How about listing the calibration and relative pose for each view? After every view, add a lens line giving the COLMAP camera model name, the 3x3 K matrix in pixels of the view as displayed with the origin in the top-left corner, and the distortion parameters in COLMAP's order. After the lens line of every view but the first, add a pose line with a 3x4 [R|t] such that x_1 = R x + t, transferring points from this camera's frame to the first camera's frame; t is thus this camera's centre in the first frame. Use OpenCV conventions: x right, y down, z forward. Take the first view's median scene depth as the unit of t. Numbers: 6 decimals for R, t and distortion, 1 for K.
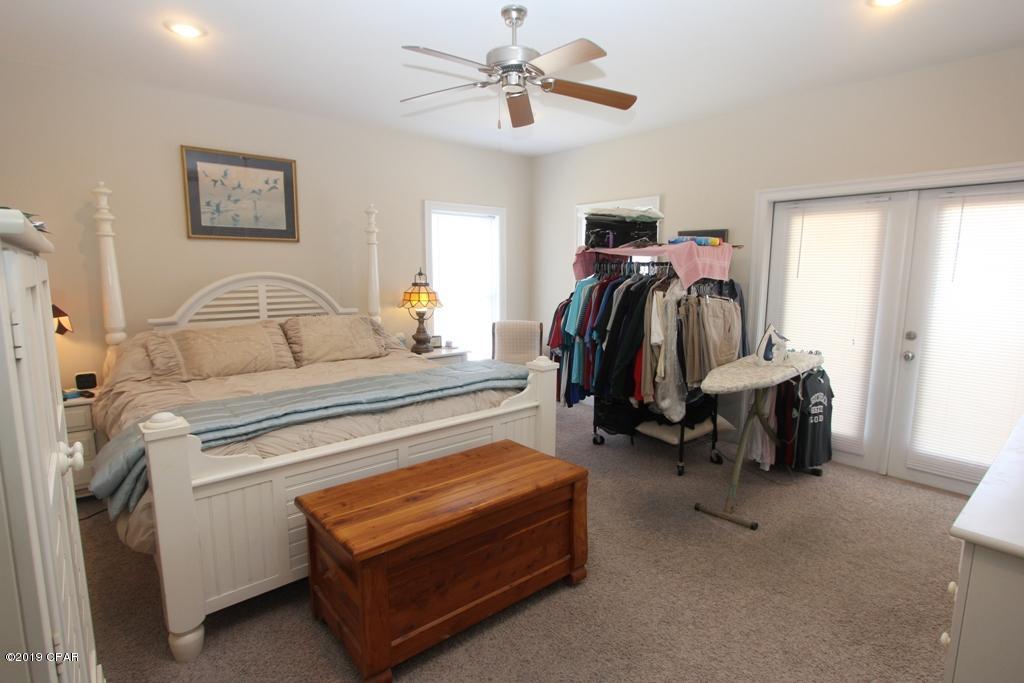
lens RADIAL K [[531.5, 0, 508.0], [0, 531.5, 344.5], [0, 0, 1]] dist [0.002856, 0.000341]
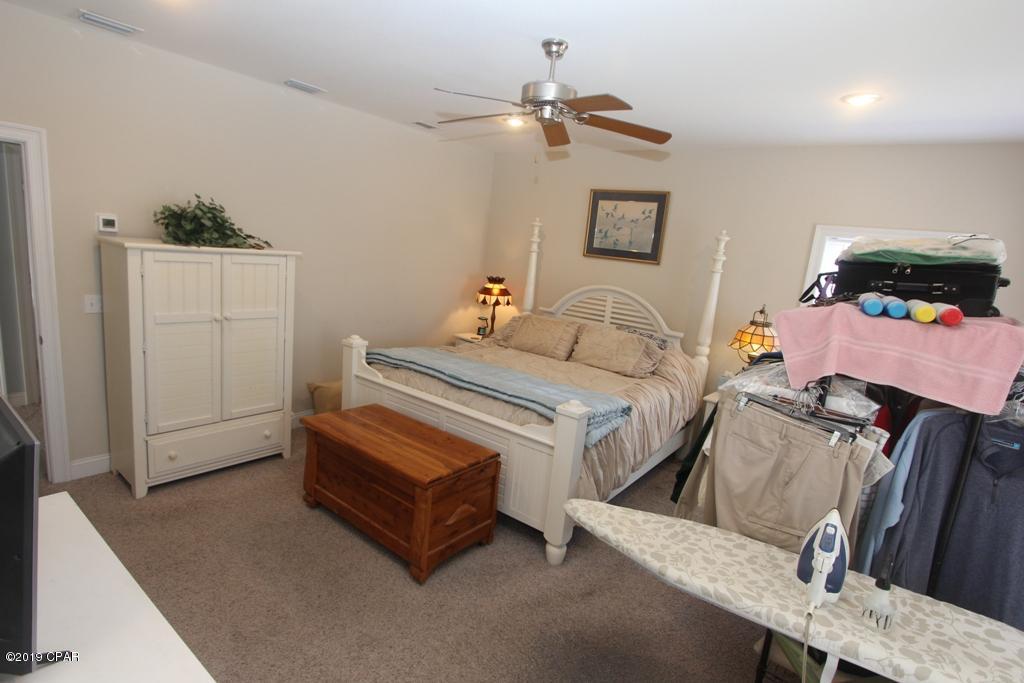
lens RADIAL K [[531.5, 0, 508.9], [0, 531.5, 340.6], [0, 0, 1]] dist [0.002856, 0.000341]
pose [[0.207980, 0.201737, -0.957103, 0.707438], [-0.238915, 0.959339, 0.150292, -0.147766], [0.948506, 0.197409, 0.247721, 0.511505]]
